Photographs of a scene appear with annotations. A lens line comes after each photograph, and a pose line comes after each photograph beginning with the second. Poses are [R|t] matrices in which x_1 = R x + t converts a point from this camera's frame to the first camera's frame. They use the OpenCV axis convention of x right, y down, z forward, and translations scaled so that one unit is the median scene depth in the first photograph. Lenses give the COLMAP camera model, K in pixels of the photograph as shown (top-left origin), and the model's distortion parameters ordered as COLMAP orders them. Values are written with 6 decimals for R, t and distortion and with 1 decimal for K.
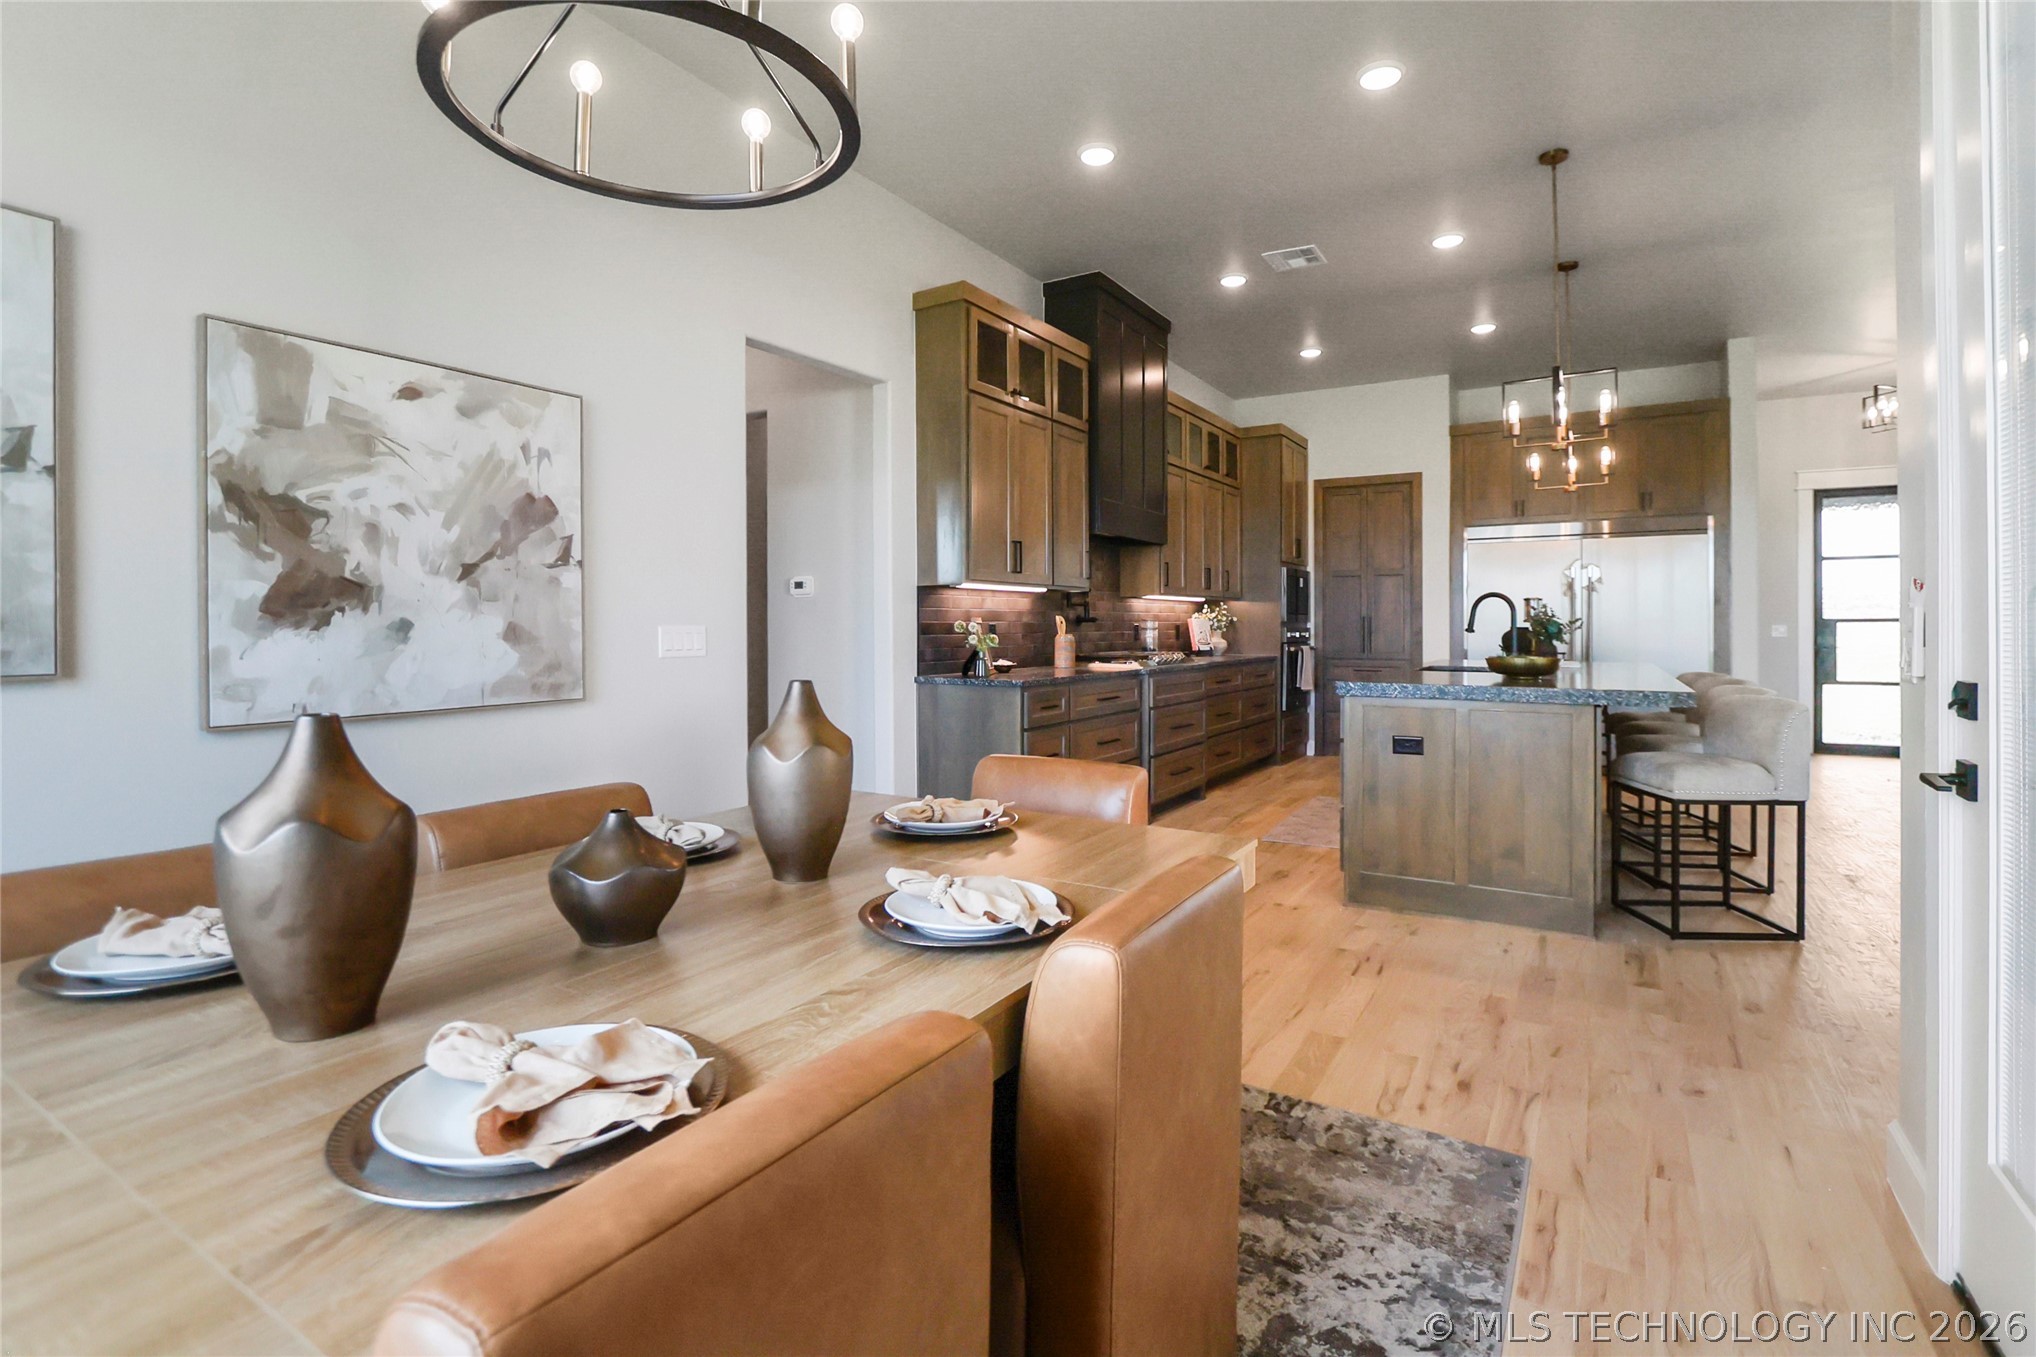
lens RADIAL K [[950.7, 0, 1025.9], [0, 950.7, 624.4], [0, 0, 1]] dist [-0.016130, 0.000723]
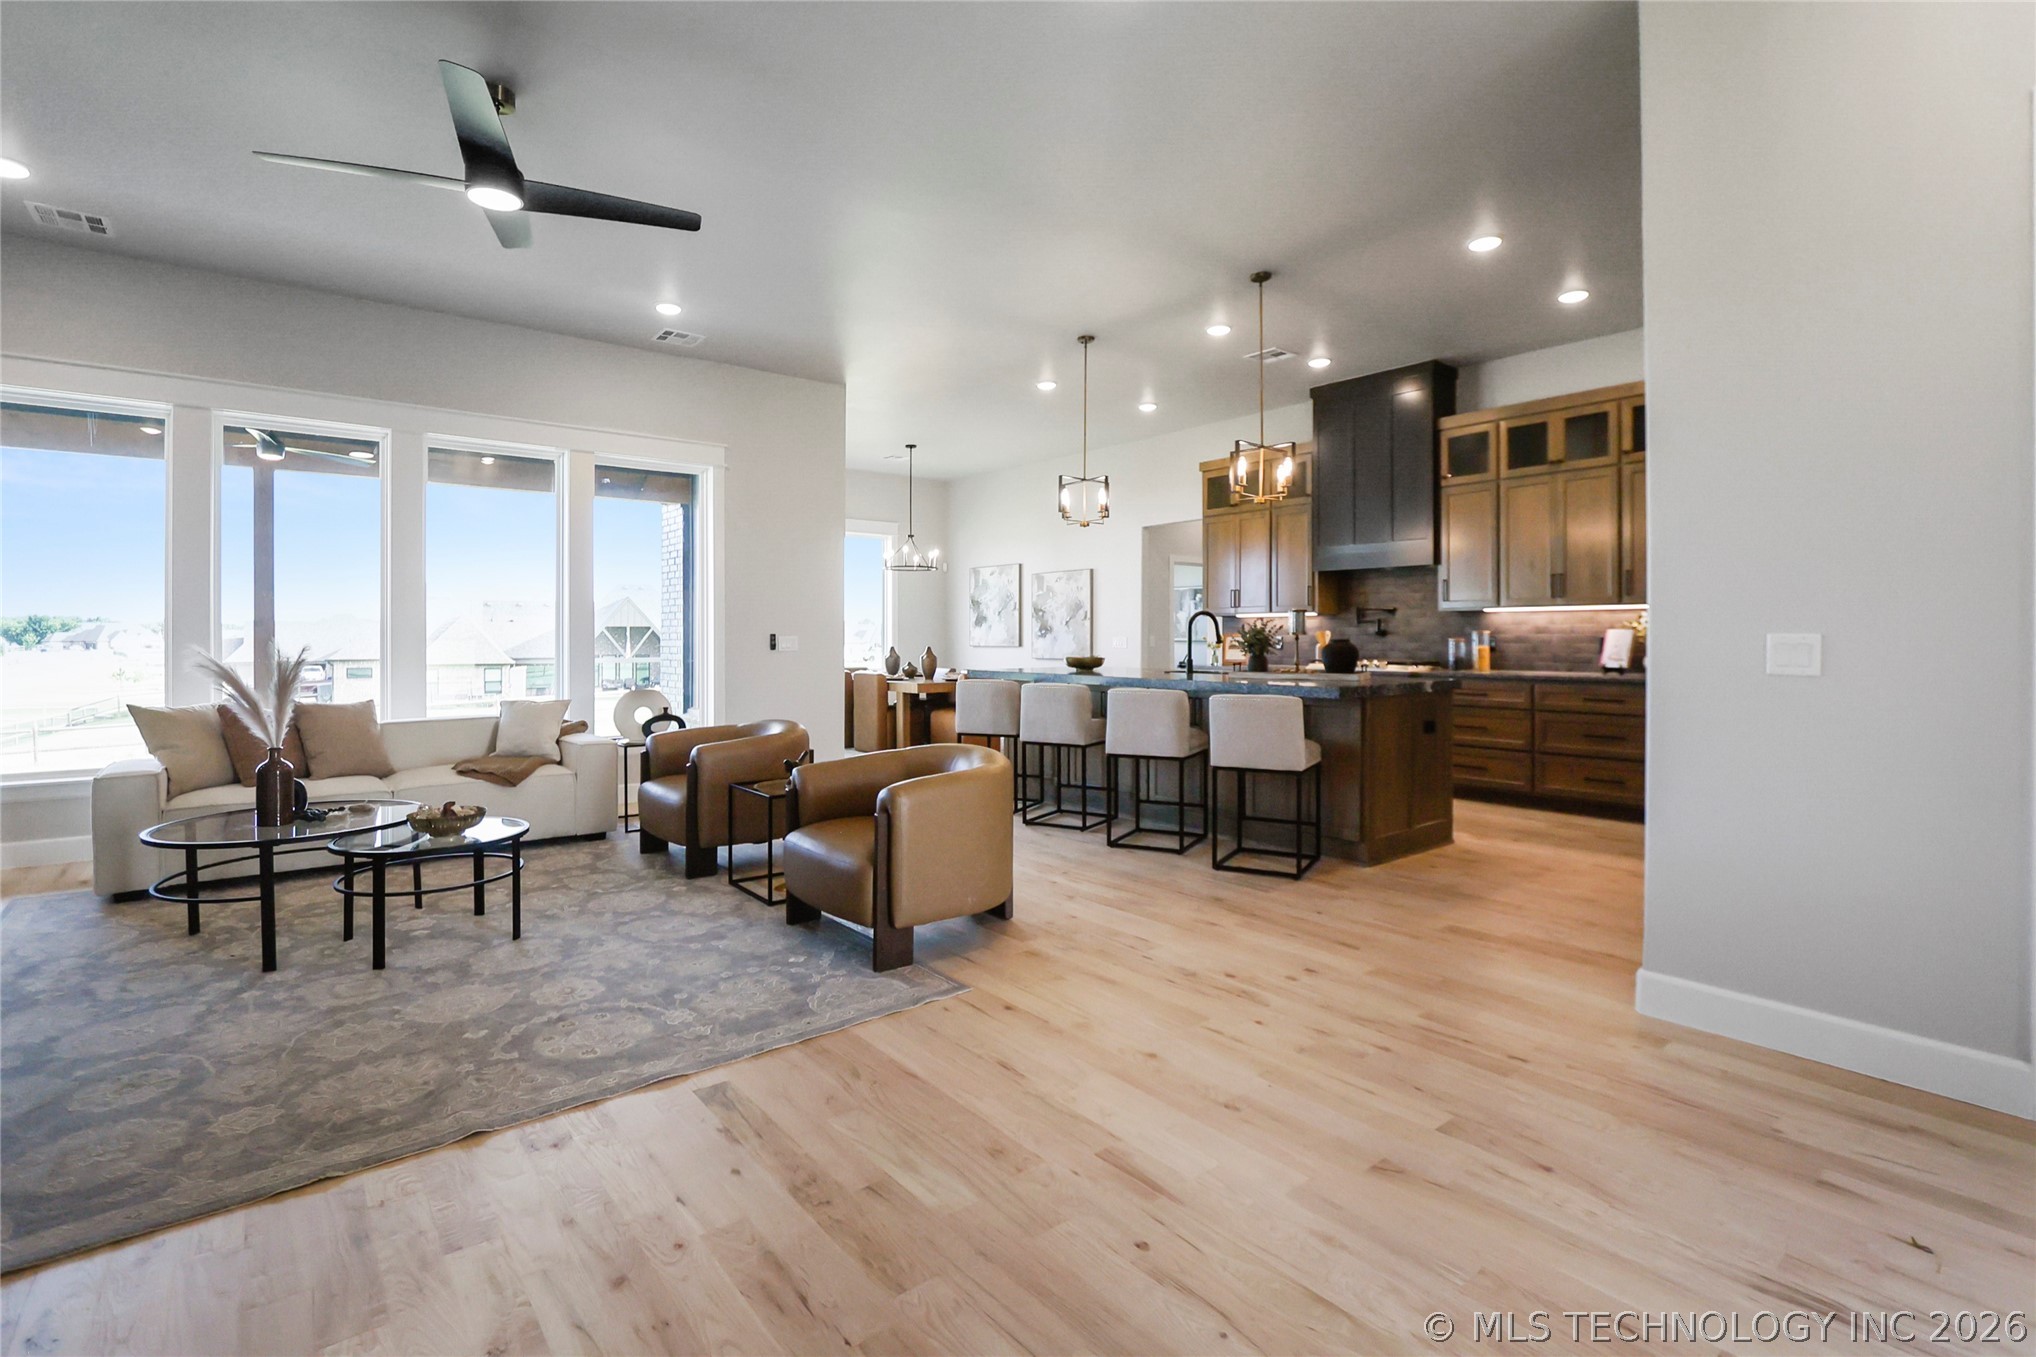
lens RADIAL K [[939.0, 0, 1017.9], [0, 939.0, 641.2], [0, 0, 1]] dist [-0.014105, -0.000485]
pose [[-0.342272, 0.004378, -0.939591, 1.561553], [0.000070, 0.999989, 0.004634, 0.000061], [0.939601, 0.001521, -0.342268, 1.079131]]
